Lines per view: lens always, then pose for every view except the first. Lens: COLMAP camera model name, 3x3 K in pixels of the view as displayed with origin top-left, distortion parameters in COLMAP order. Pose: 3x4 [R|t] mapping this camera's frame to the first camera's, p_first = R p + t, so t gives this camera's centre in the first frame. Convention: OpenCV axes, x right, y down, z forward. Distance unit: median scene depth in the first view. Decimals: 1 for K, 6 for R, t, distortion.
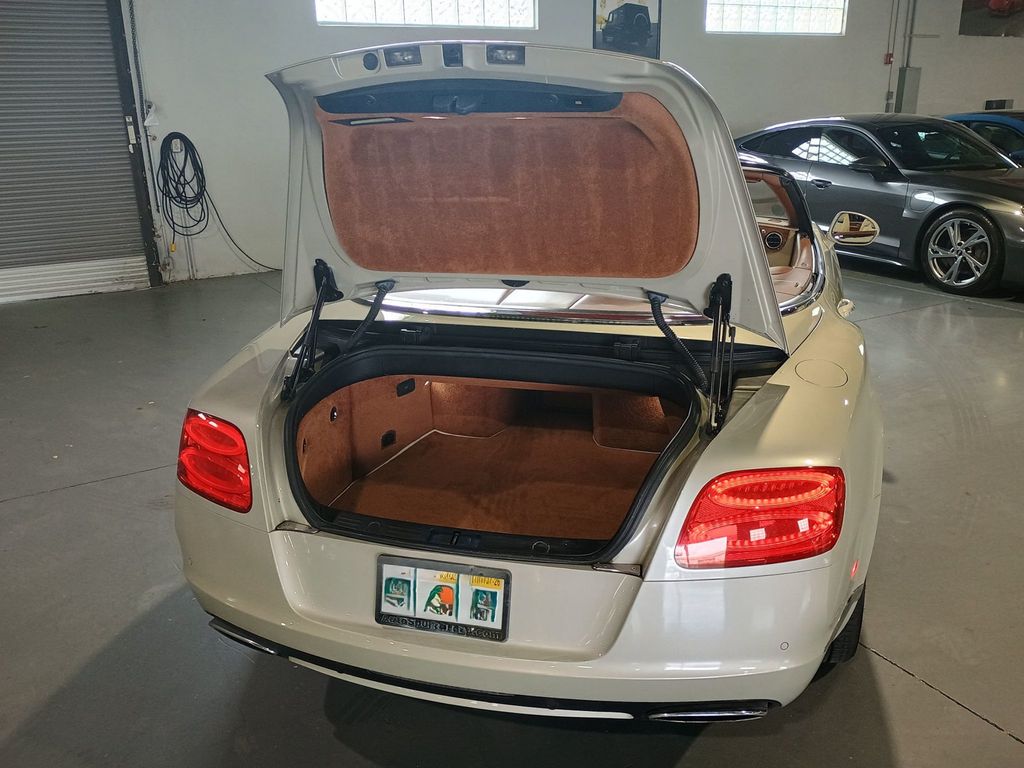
lens RADIAL K [[875.0, 0, 515.4], [0, 875.0, 378.8], [0, 0, 1]] dist [0.055550, -0.056389]
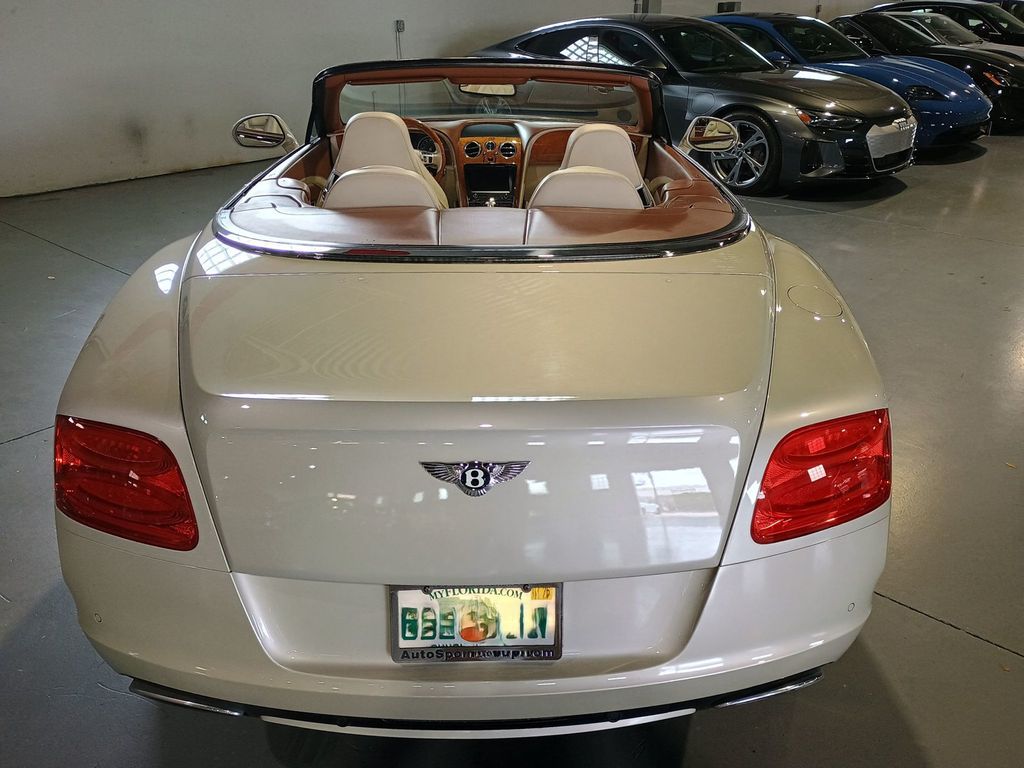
lens RADIAL K [[875.0, 0, 515.4], [0, 875.0, 378.8], [0, 0, 1]] dist [0.055550, -0.056389]
pose [[0.955155, -0.102599, 0.277763, -0.067475], [0.073649, 0.990890, 0.112750, -0.016425], [-0.286801, -0.087237, 0.954010, 0.061279]]
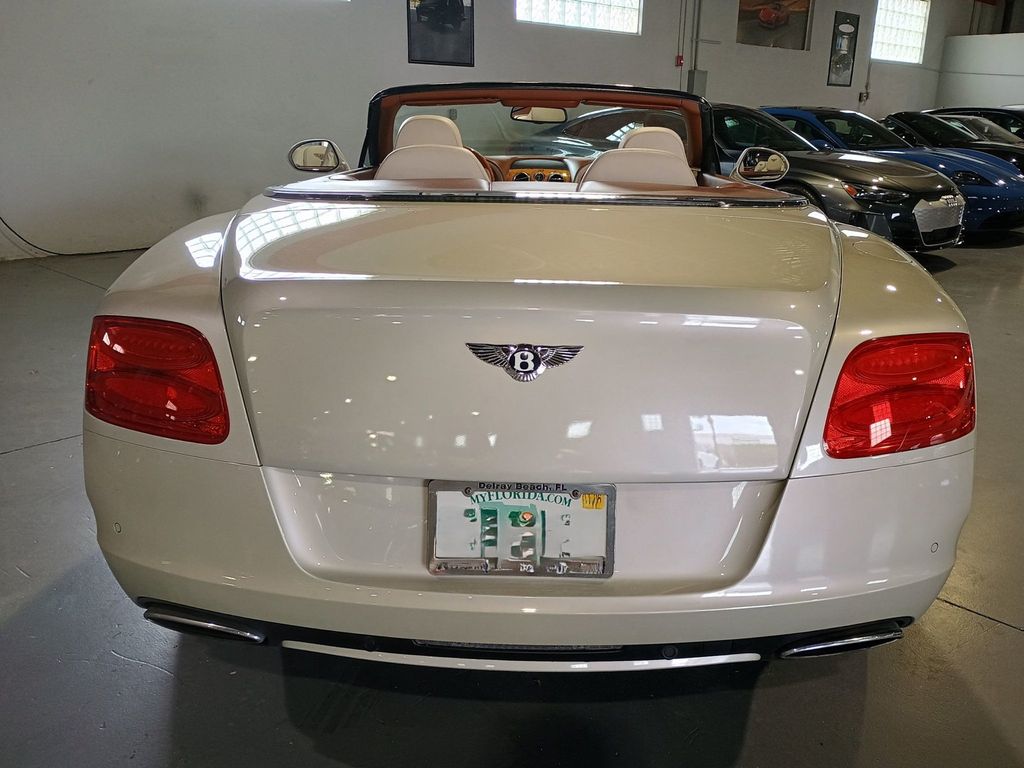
lens RADIAL K [[875.0, 0, 515.4], [0, 875.0, 378.8], [0, 0, 1]] dist [0.055550, -0.056389]
pose [[0.968563, -0.043230, 0.244983, -0.070870], [0.047696, 0.998786, -0.012324, 0.034767], [-0.244153, 0.023621, 0.969449, 0.072462]]
